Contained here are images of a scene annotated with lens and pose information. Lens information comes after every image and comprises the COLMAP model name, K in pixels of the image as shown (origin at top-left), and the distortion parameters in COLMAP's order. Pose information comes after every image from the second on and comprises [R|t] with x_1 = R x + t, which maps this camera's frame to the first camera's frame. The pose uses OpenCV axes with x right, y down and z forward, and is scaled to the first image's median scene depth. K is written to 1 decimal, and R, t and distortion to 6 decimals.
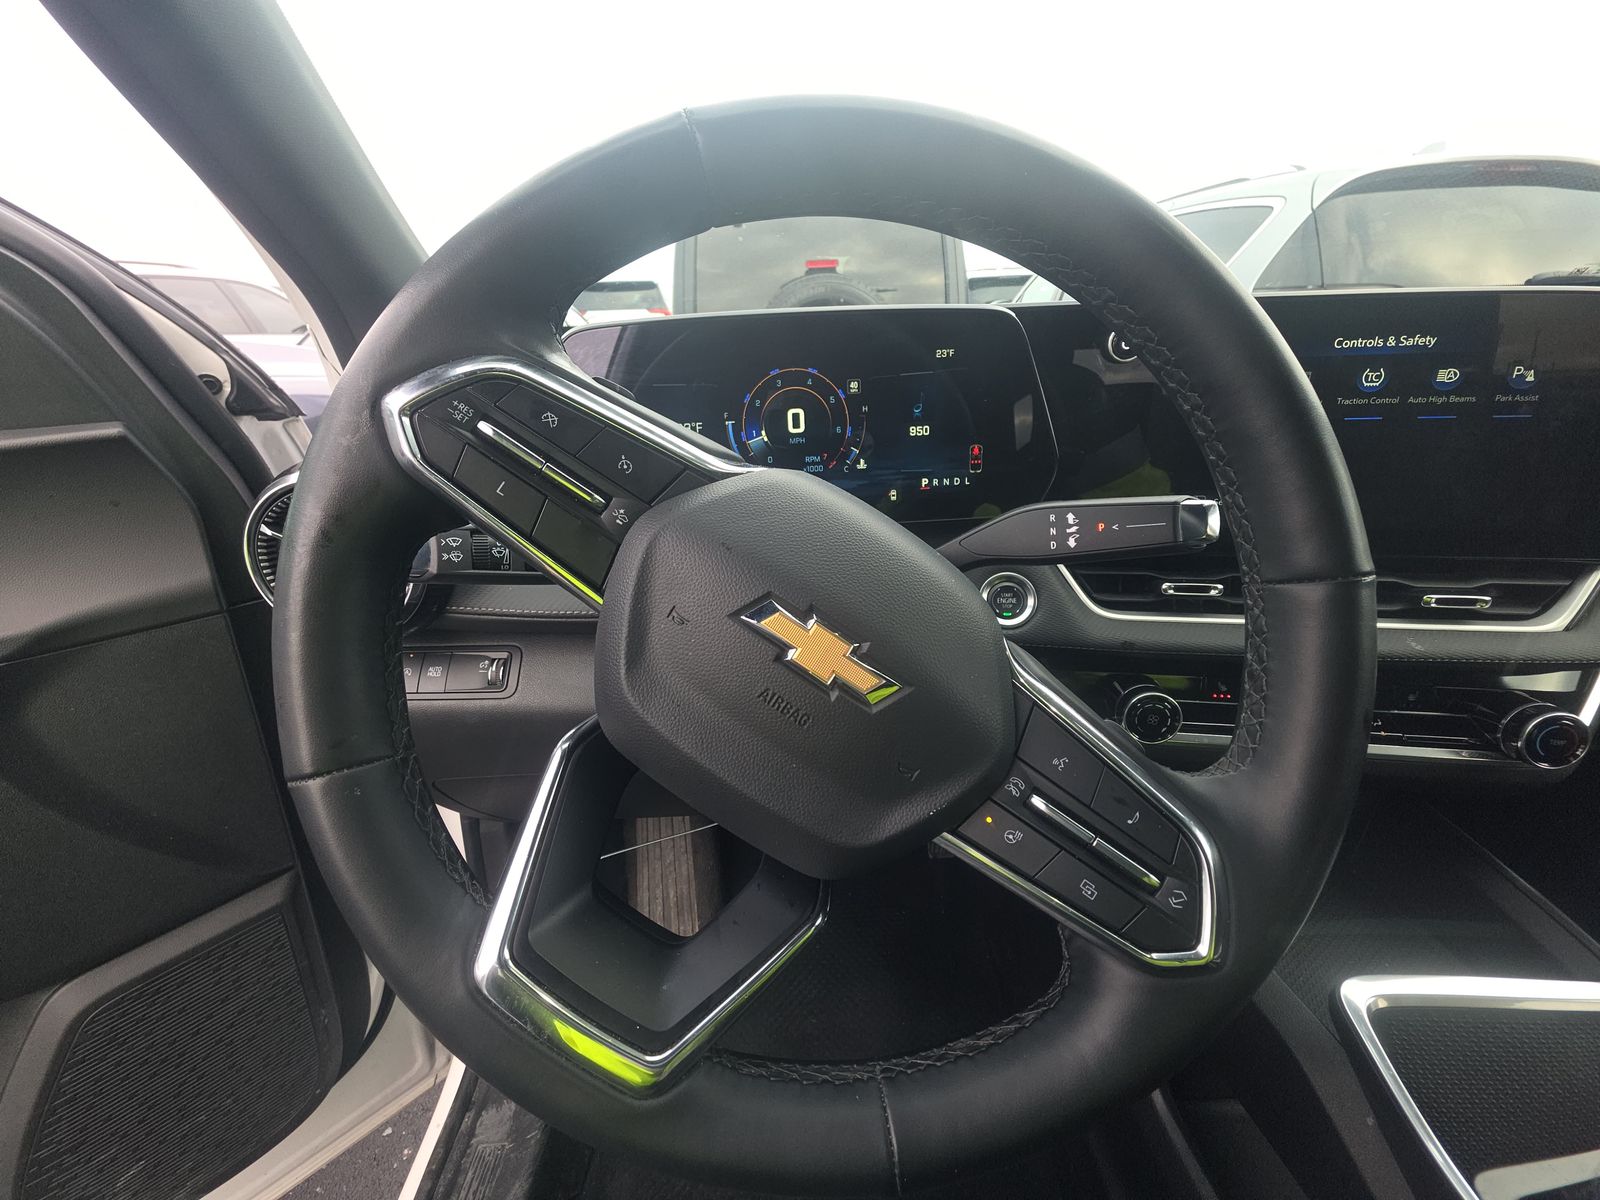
lens RADIAL K [[638.4, 0, 811.1], [0, 638.4, 603.3], [0, 0, 1]] dist [0.007831, -0.005278]
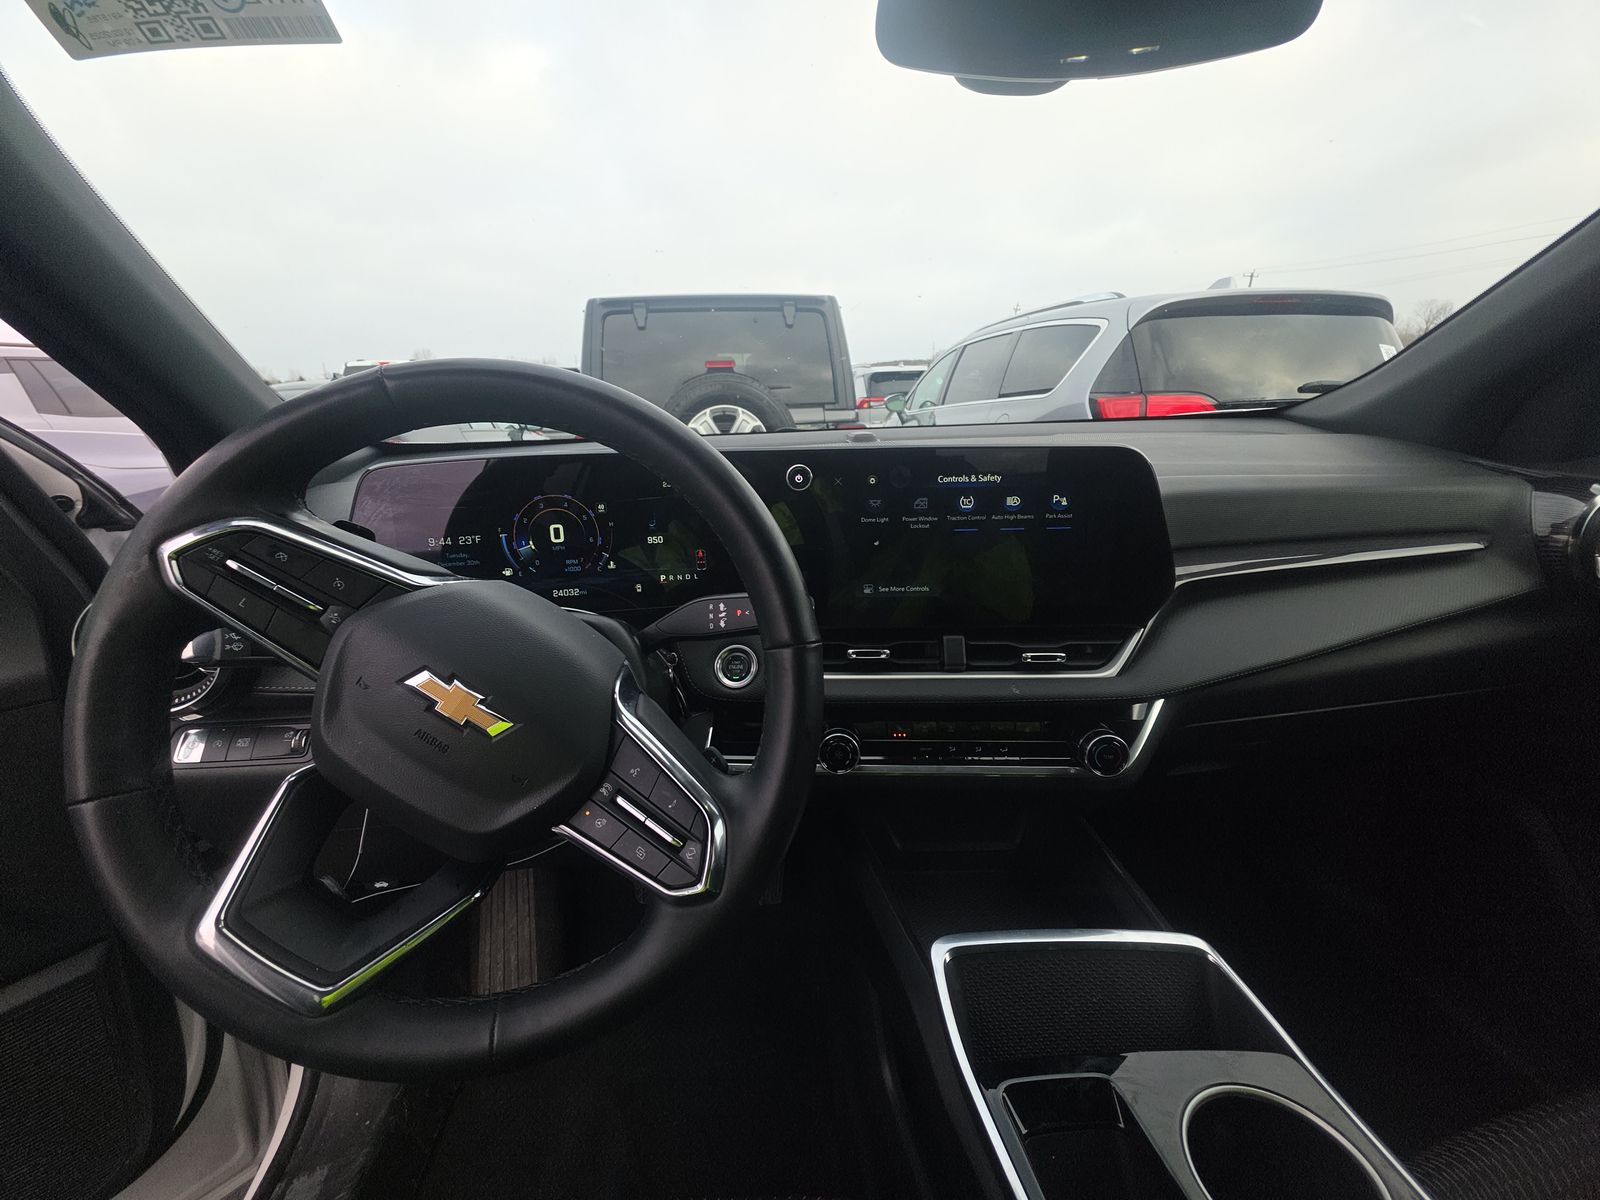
lens RADIAL K [[638.4, 0, 812.4], [0, 638.4, 602.7], [0, 0, 1]] dist [0.007831, -0.005278]
pose [[0.994356, -0.021046, 0.103988, 0.360777], [0.032788, 0.993106, -0.112538, 0.018418], [-0.100903, 0.115312, 0.988191, -0.327996]]
